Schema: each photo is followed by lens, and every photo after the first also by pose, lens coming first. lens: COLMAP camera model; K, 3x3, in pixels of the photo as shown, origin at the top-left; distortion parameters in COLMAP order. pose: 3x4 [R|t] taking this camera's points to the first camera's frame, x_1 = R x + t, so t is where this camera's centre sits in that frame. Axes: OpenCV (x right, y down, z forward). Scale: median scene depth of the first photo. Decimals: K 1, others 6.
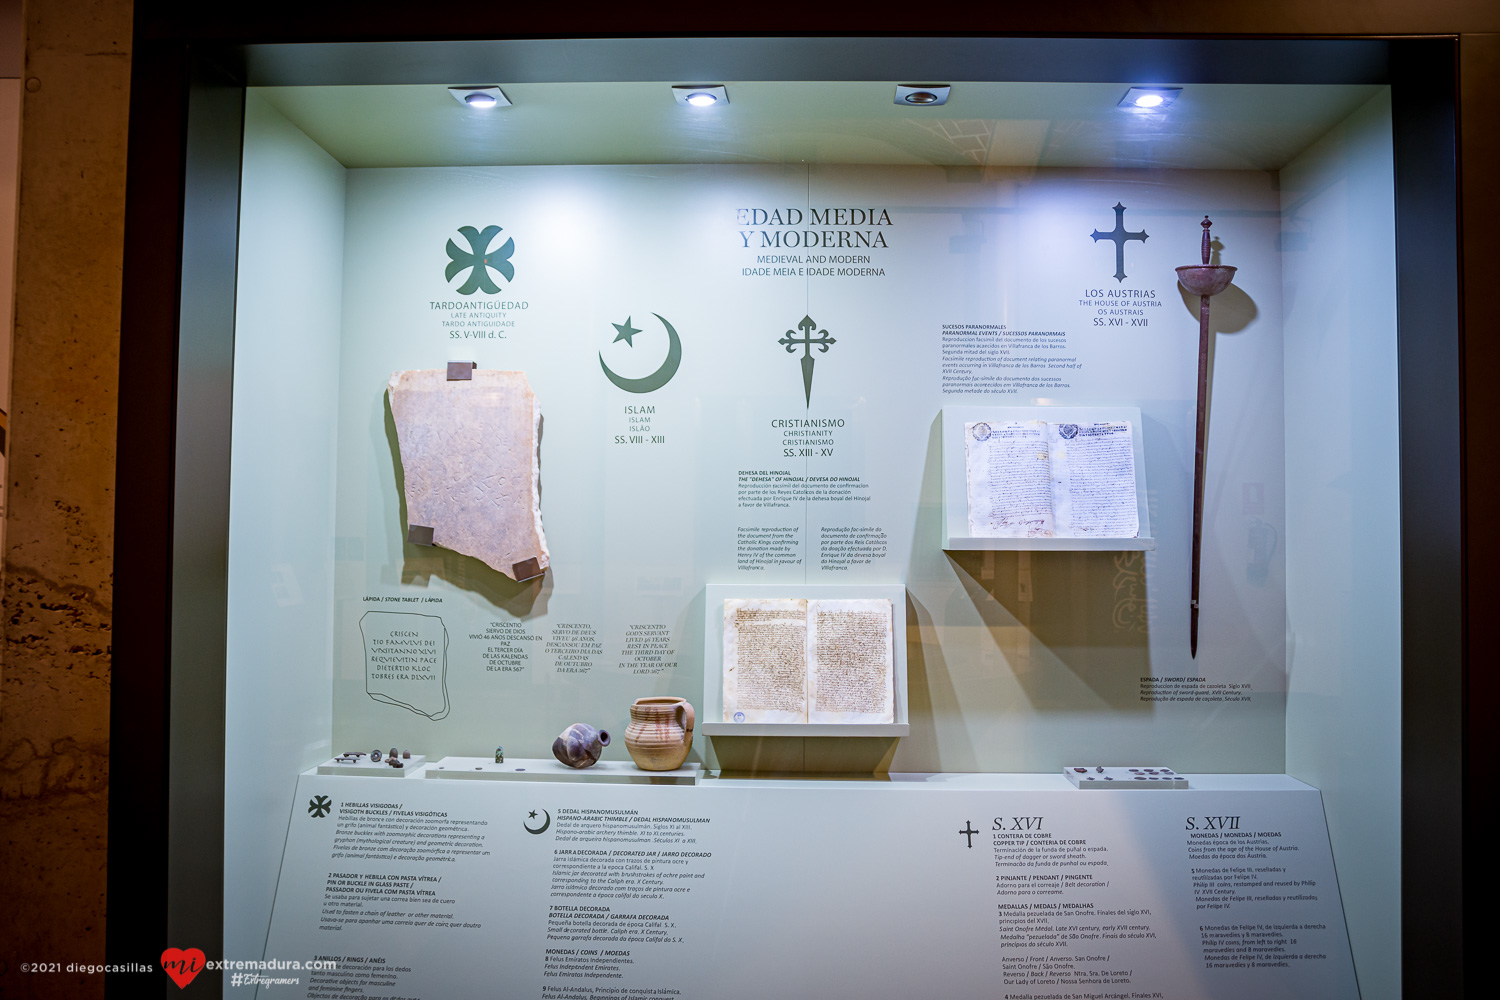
lens RADIAL K [[1218.7, 0, 751.7], [0, 1218.7, 507.6], [0, 0, 1]] dist [-0.198609, 0.320227]
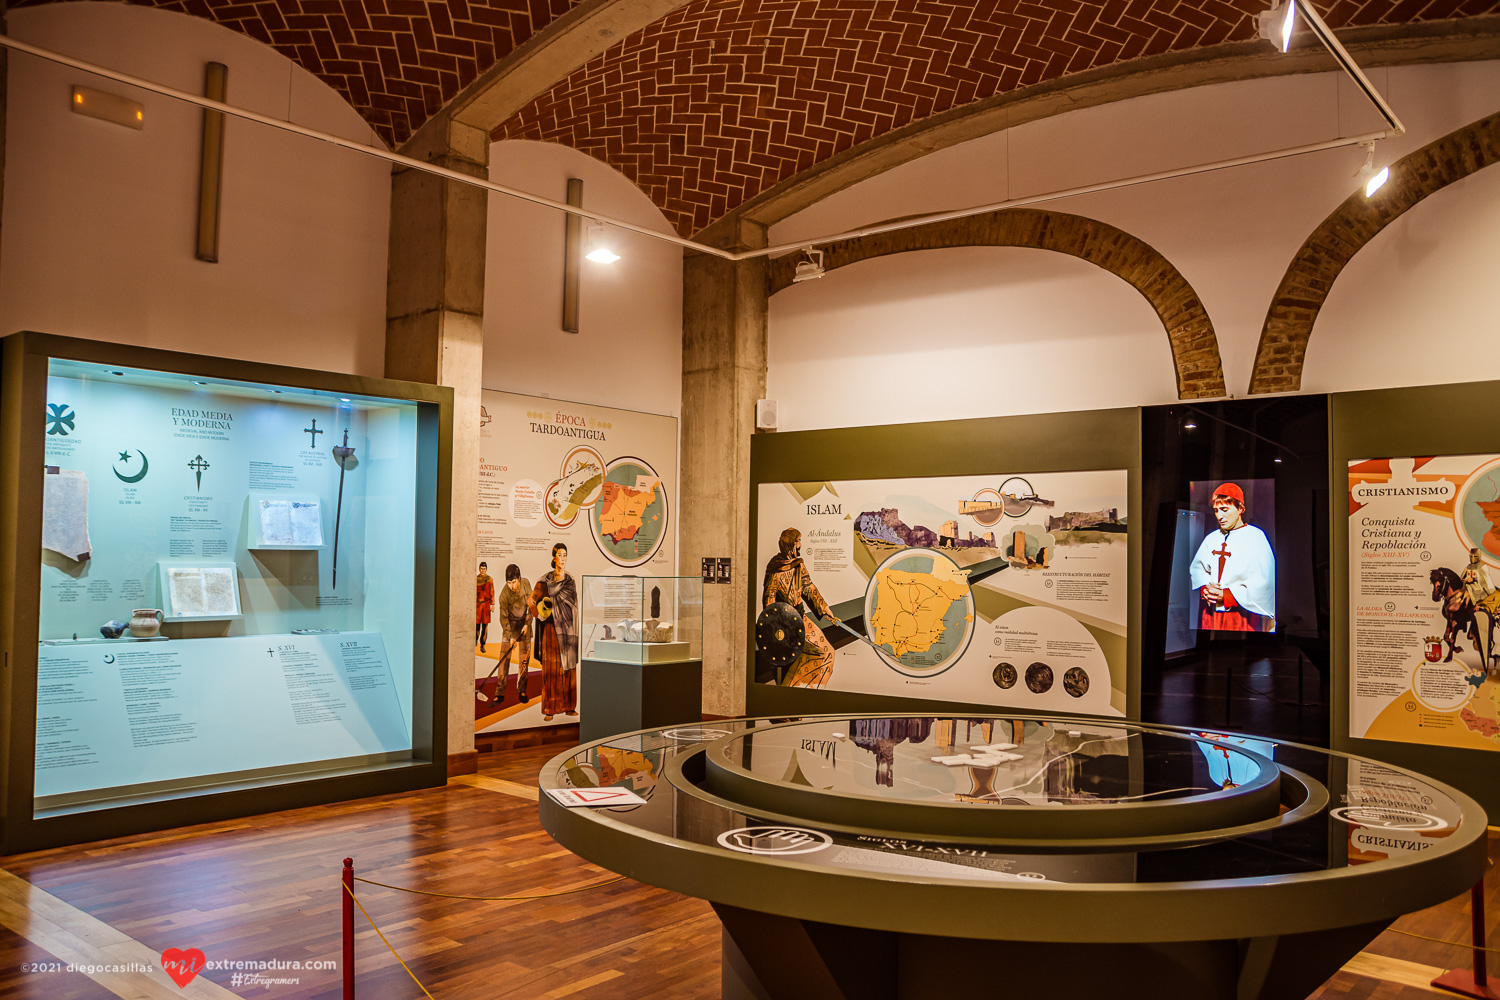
lens RADIAL K [[1218.7, 0, 751.7], [0, 1218.7, 507.6], [0, 0, 1]] dist [-0.198609, 0.320227]
pose [[0.610550, 0.029394, 0.791432, -1.207290], [-0.035373, 0.999326, -0.009826, -0.067482], [-0.791187, -0.021996, 0.611179, -1.415242]]
